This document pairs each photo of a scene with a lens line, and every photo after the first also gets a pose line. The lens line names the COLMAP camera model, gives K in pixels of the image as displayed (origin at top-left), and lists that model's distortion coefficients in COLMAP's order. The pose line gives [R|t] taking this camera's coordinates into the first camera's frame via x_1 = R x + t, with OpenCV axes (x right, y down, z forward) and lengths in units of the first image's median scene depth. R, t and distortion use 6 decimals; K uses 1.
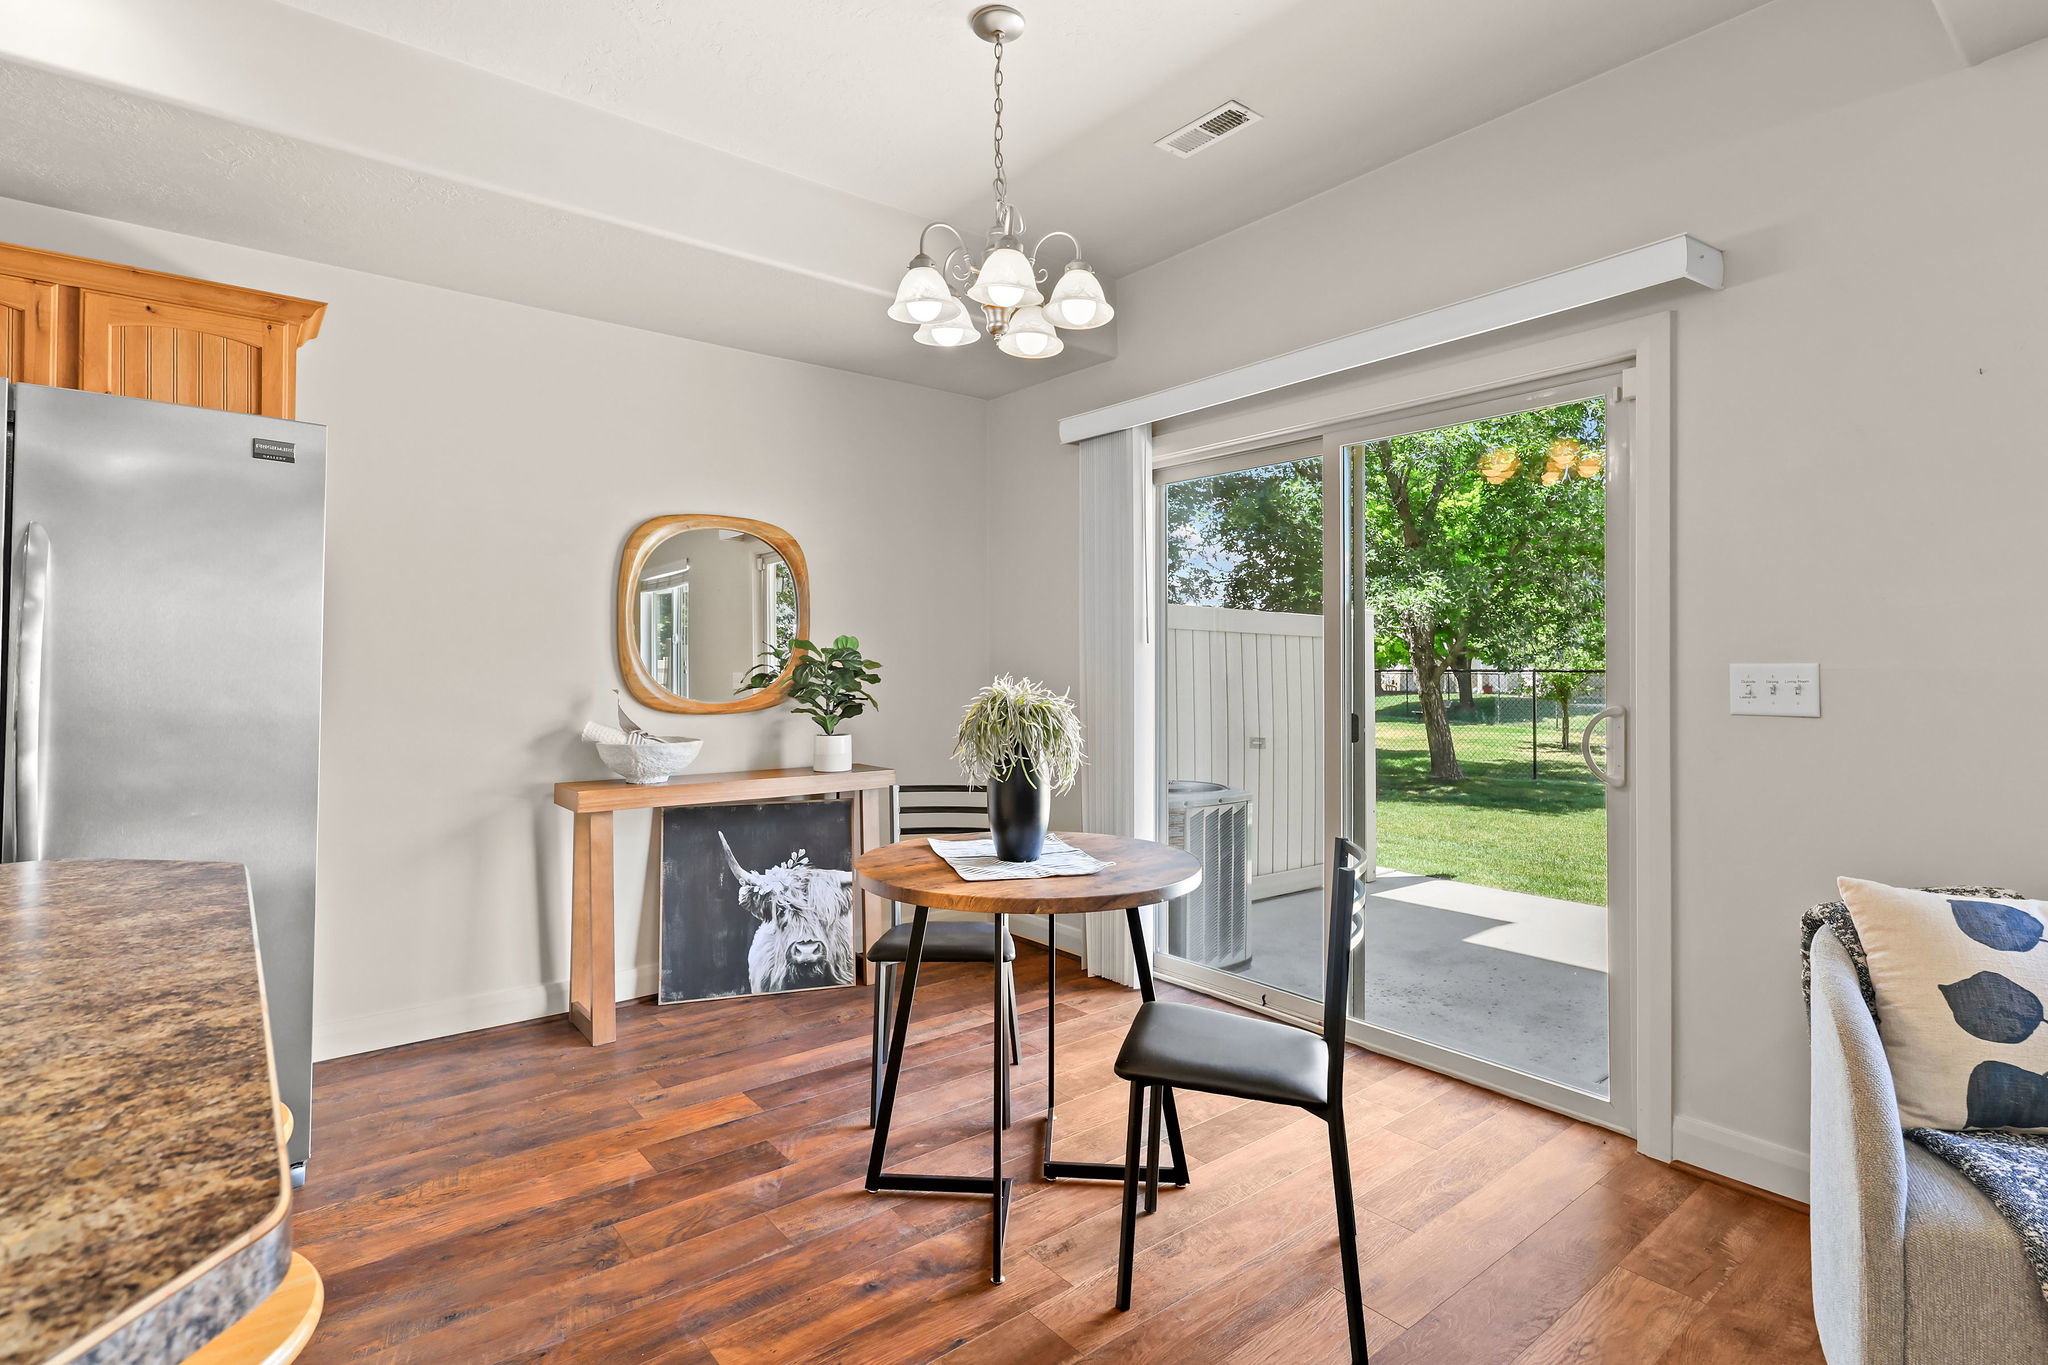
lens RADIAL K [[977.0, 0, 1024.0], [0, 977.0, 682.5], [0, 0, 1]] dist [-0.000845, -0.000434]
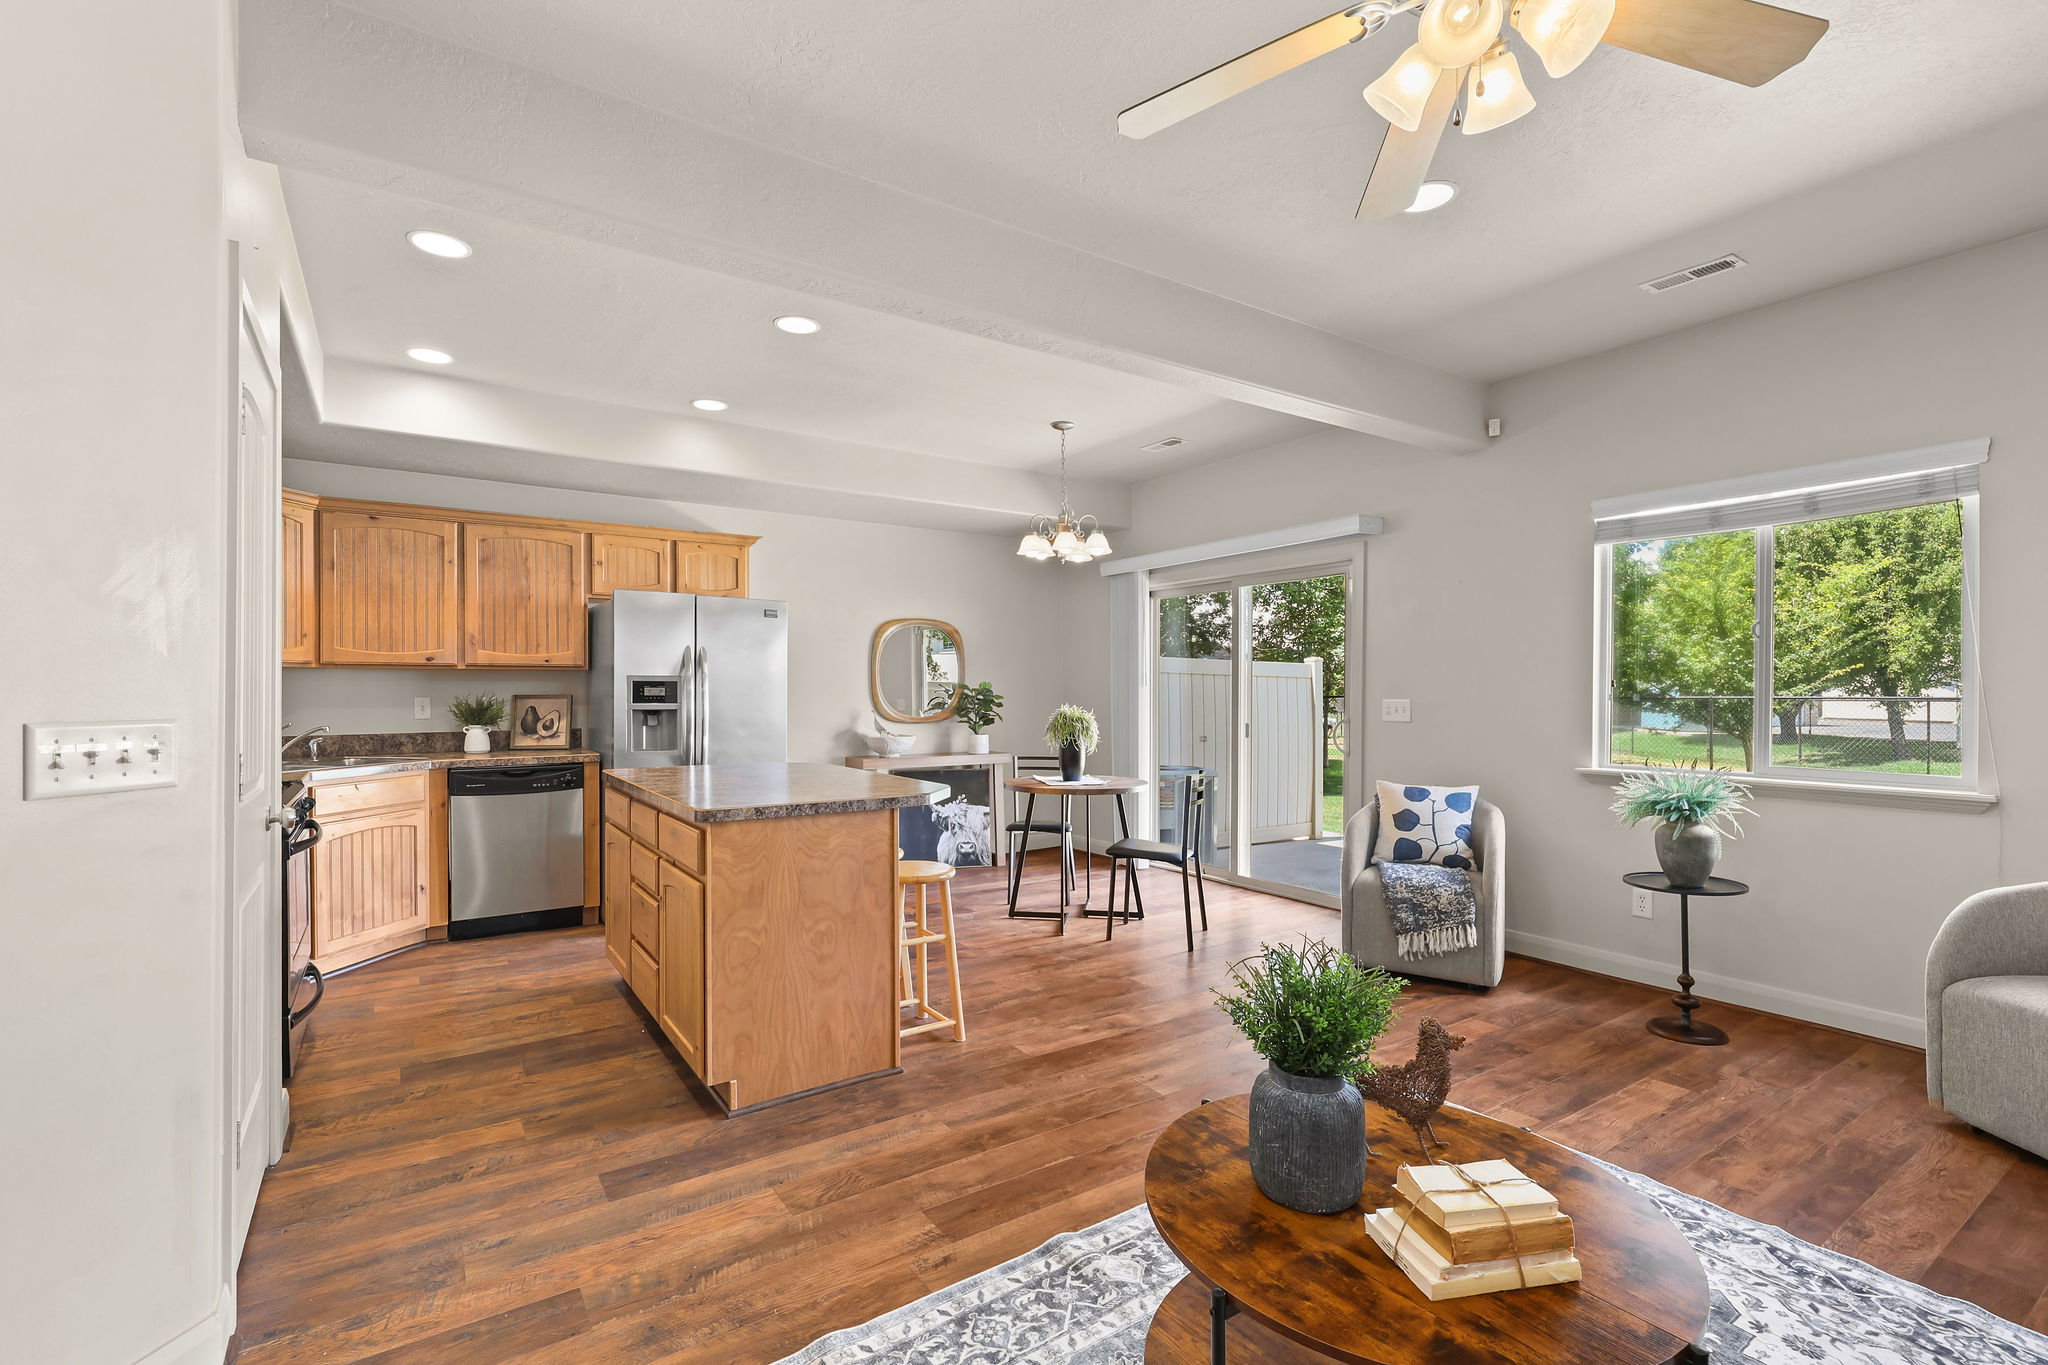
lens RADIAL K [[933.4, 0, 1024.0], [0, 933.4, 682.5], [0, 0, 1]] dist [0.000546, -0.000046]
pose [[0.996190, -0.002424, -0.087174, 0.053795], [0.000337, 0.999713, -0.023951, -0.003938], [0.087207, 0.023830, 0.995905, -0.884105]]
